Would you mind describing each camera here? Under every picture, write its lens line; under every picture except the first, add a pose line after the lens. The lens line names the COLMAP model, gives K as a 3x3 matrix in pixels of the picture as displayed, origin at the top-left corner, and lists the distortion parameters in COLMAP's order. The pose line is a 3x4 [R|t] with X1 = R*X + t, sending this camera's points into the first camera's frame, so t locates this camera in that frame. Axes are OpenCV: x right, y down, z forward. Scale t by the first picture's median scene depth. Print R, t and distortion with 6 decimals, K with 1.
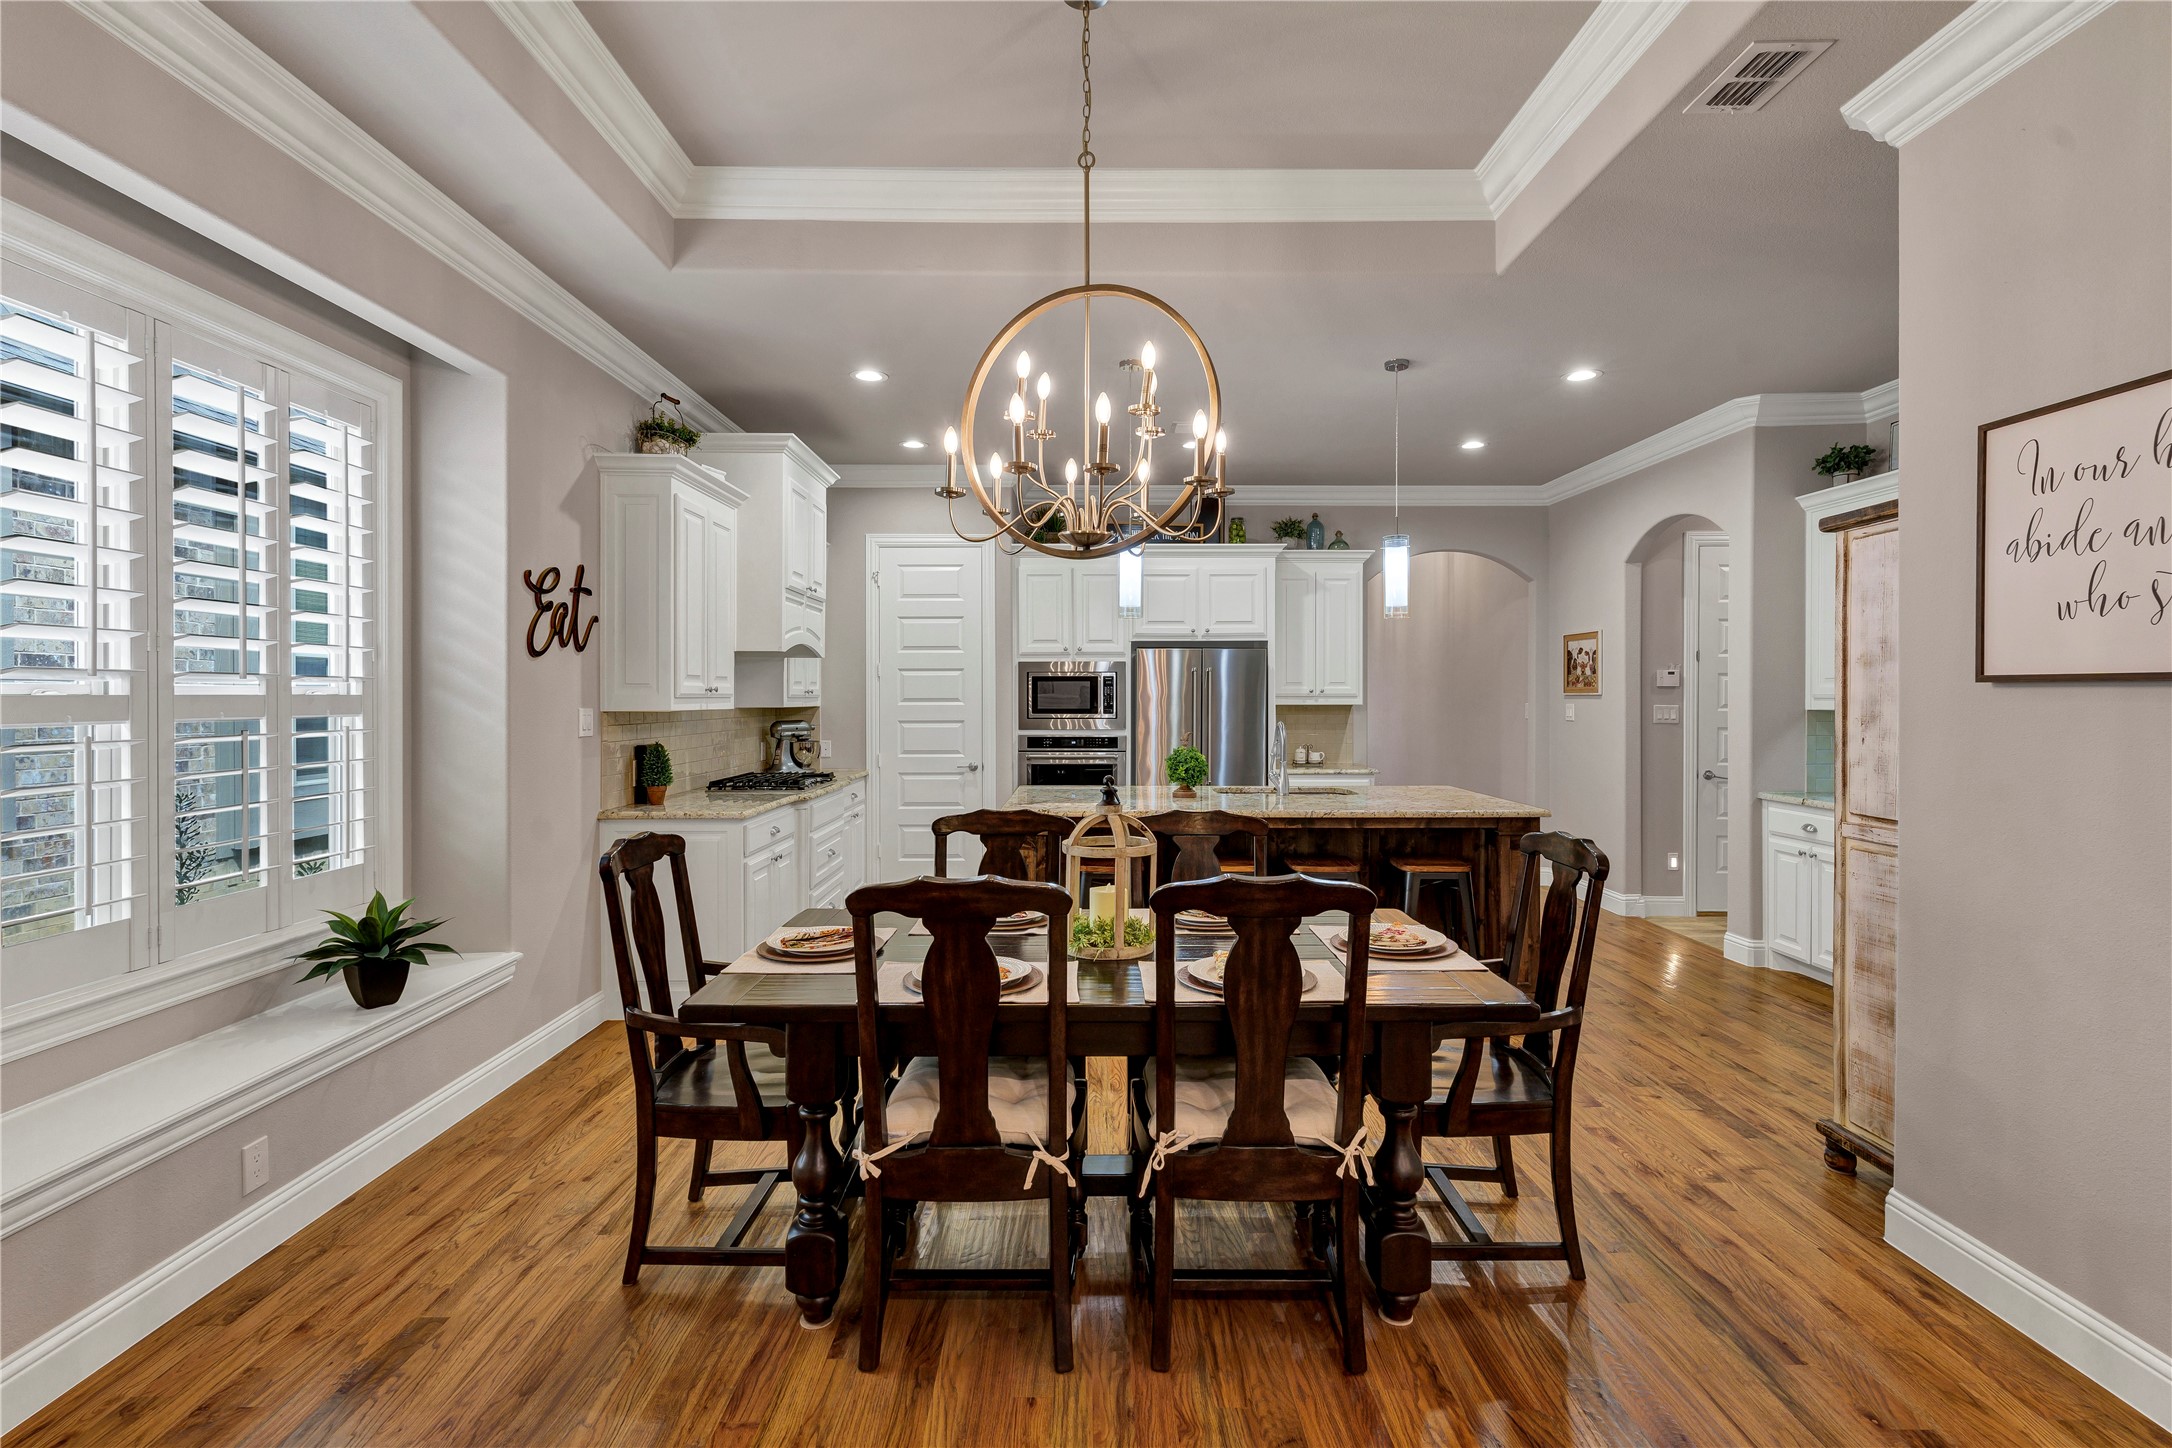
lens RADIAL K [[1033.6, 0, 1085.4], [0, 1033.6, 694.7], [0, 0, 1]] dist [0.002438, -0.000057]
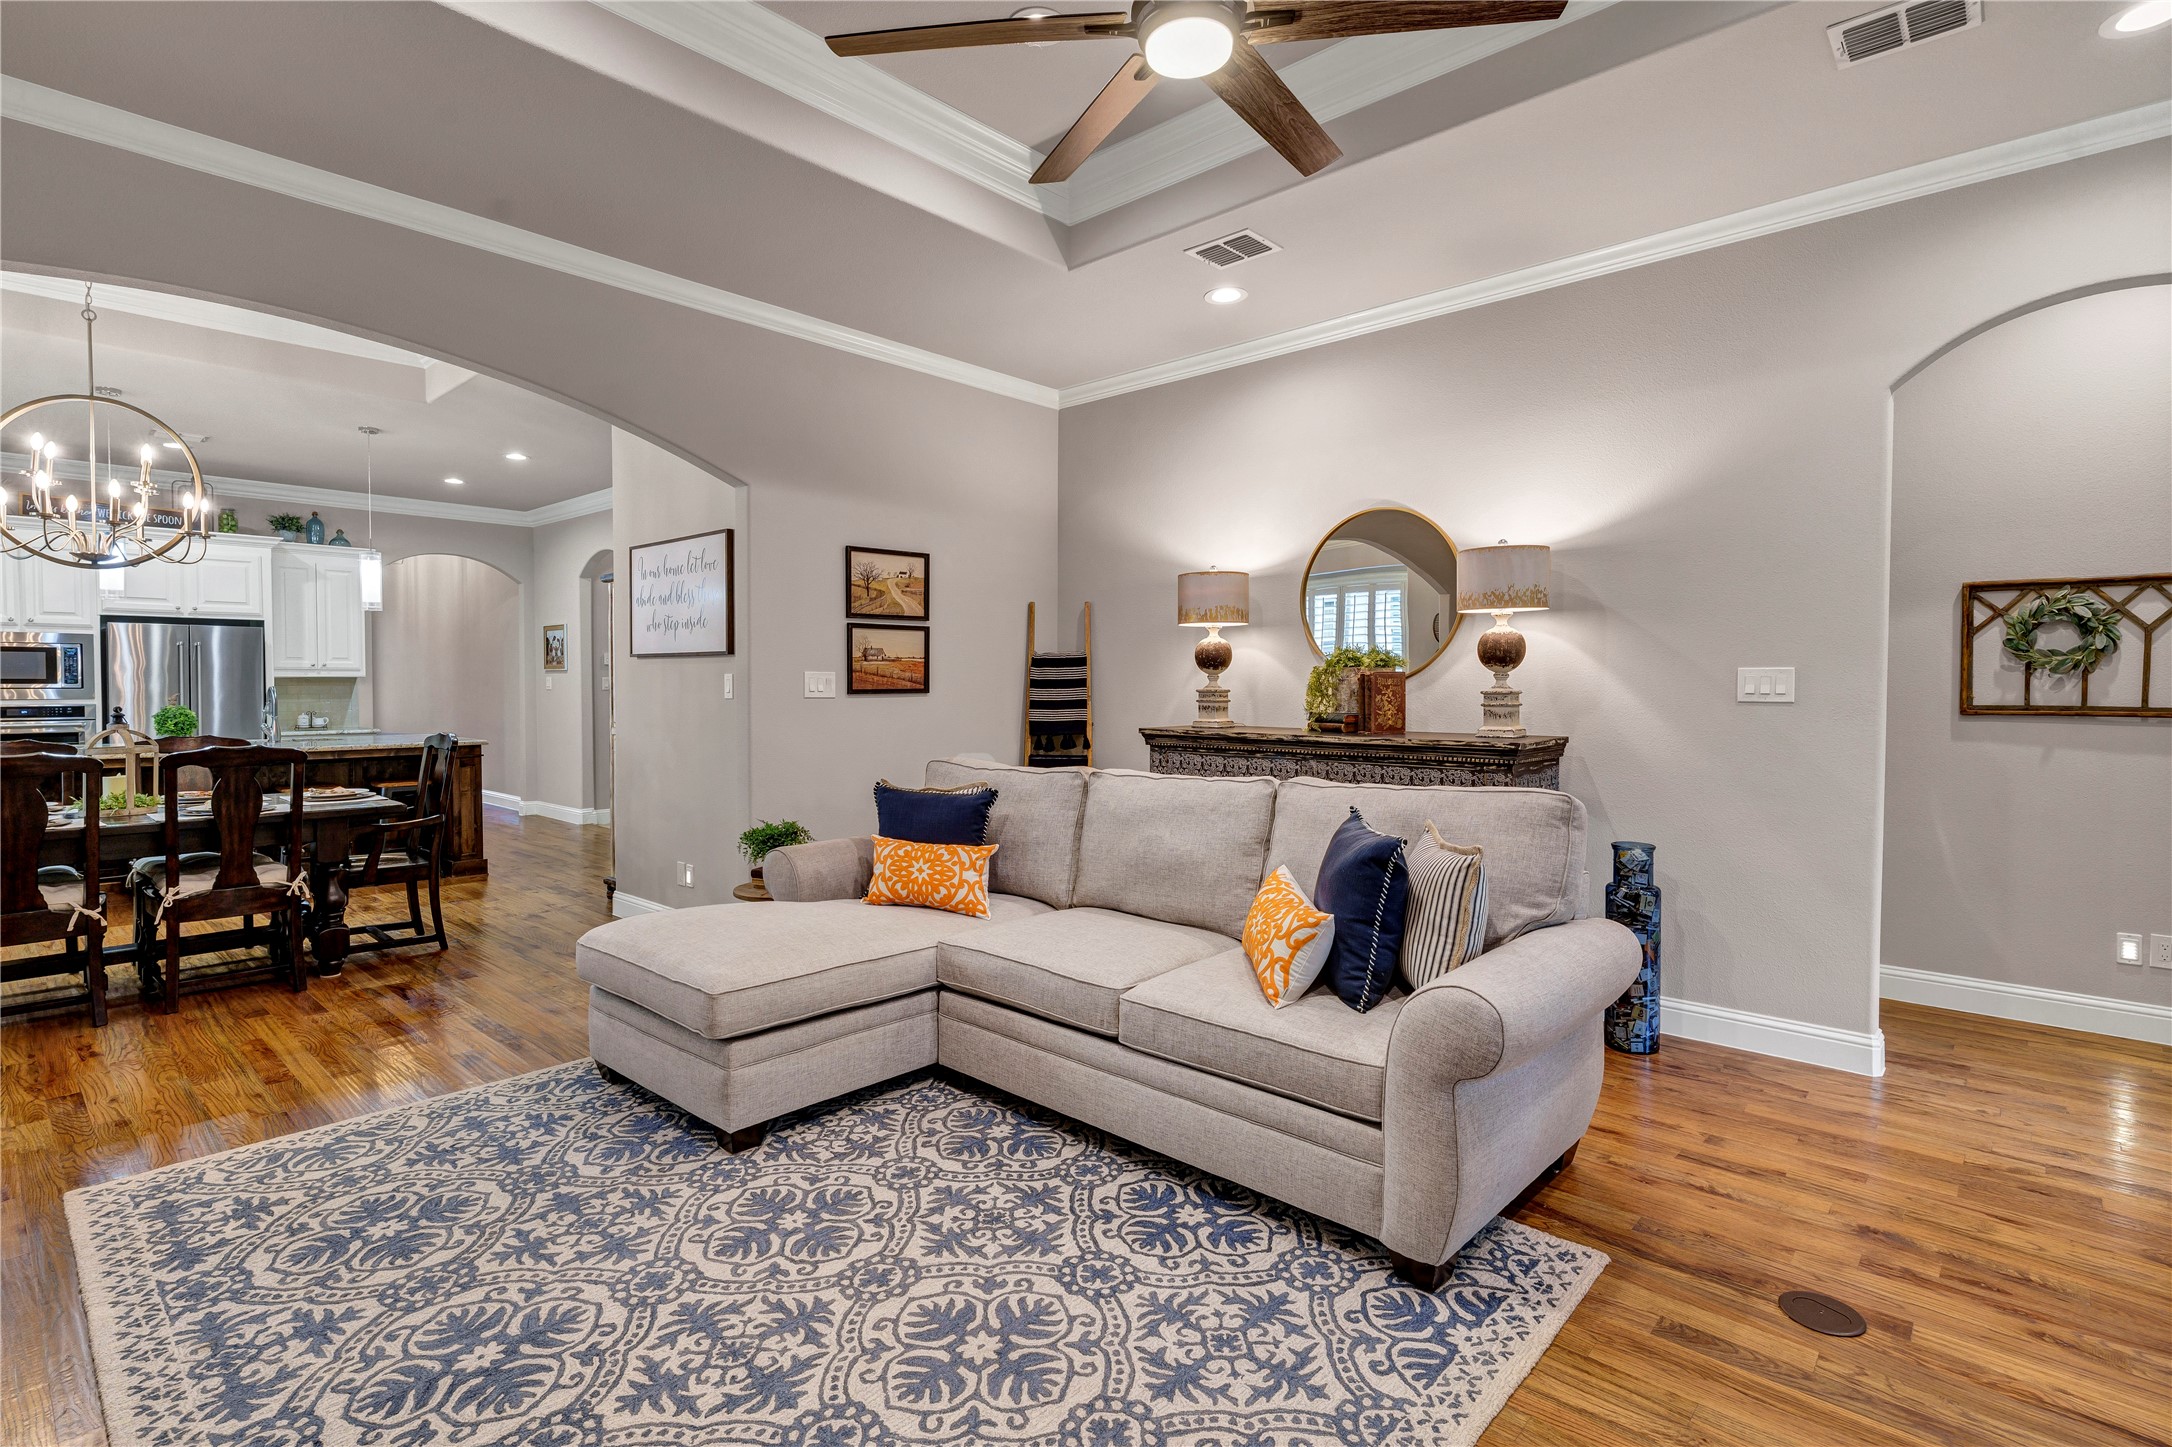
lens RADIAL K [[1028.6, 0, 1088.2], [0, 1028.6, 708.7], [0, 0, 1]] dist [0.002451, 0.000109]
pose [[0.673740, -0.017919, 0.738751, -0.055841], [-0.002191, 0.999653, 0.026246, 0.014209], [-0.738965, -0.019302, 0.673467, -0.462005]]
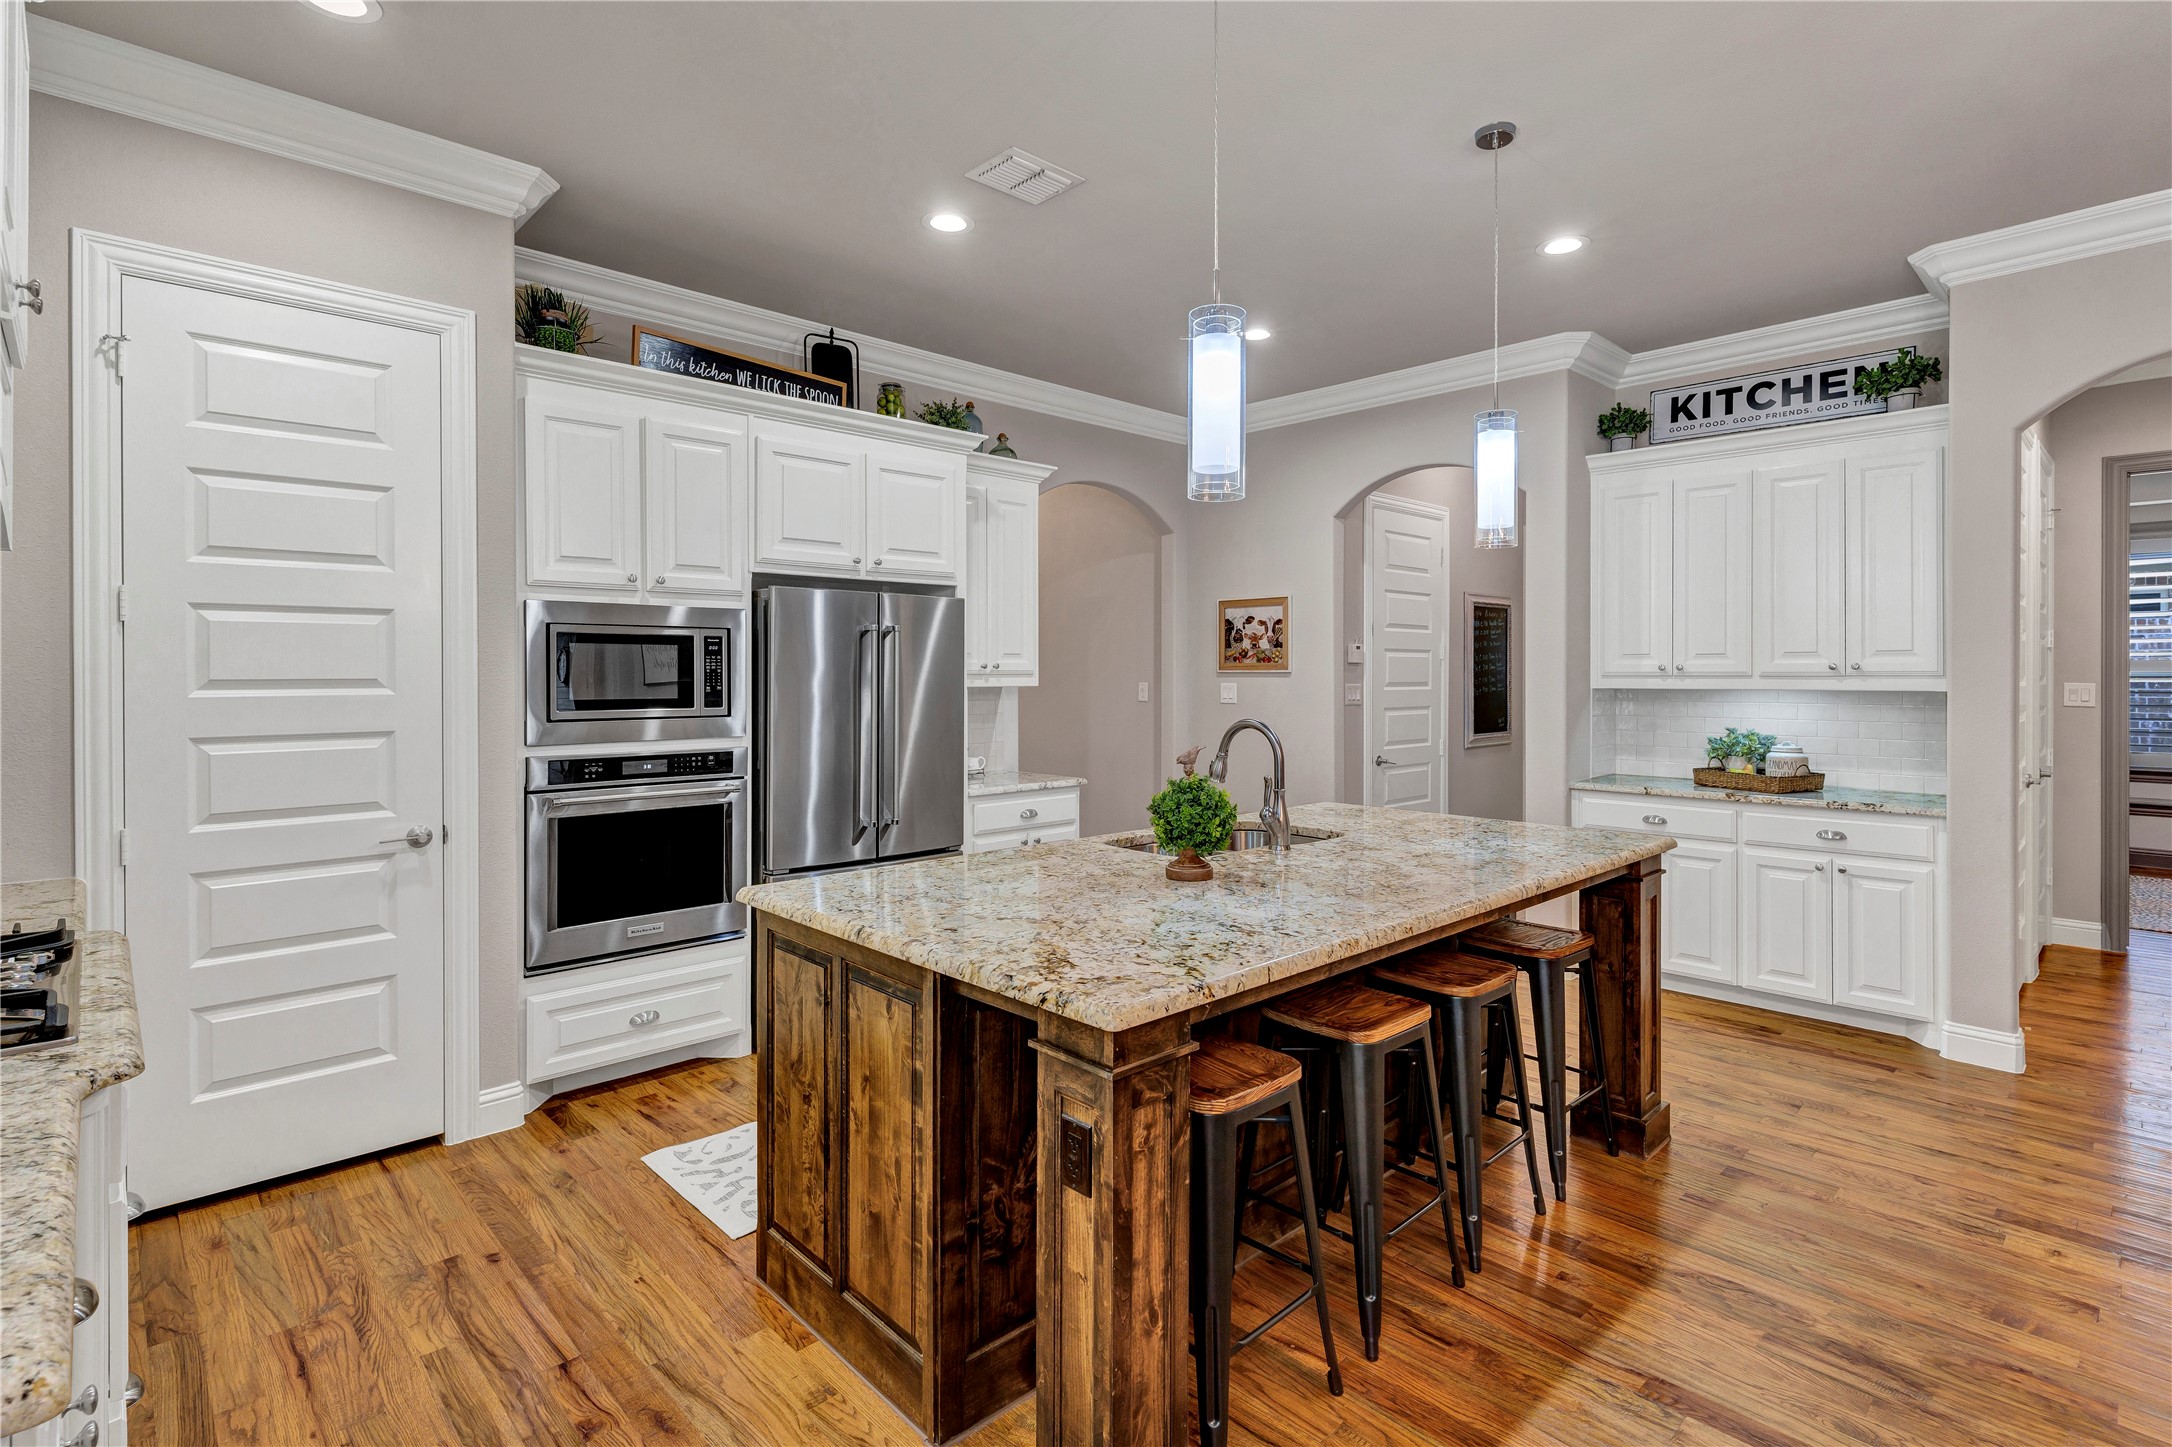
lens RADIAL K [[1053.6, 0, 1107.4], [0, 1053.6, 679.0], [0, 0, 1]] dist [0.002064, 0.000909]
pose [[0.724208, -0.004137, 0.689570, -0.204191], [-0.000423, 0.999979, 0.006443, 0.000113], [-0.689582, -0.004958, 0.724191, 0.480520]]
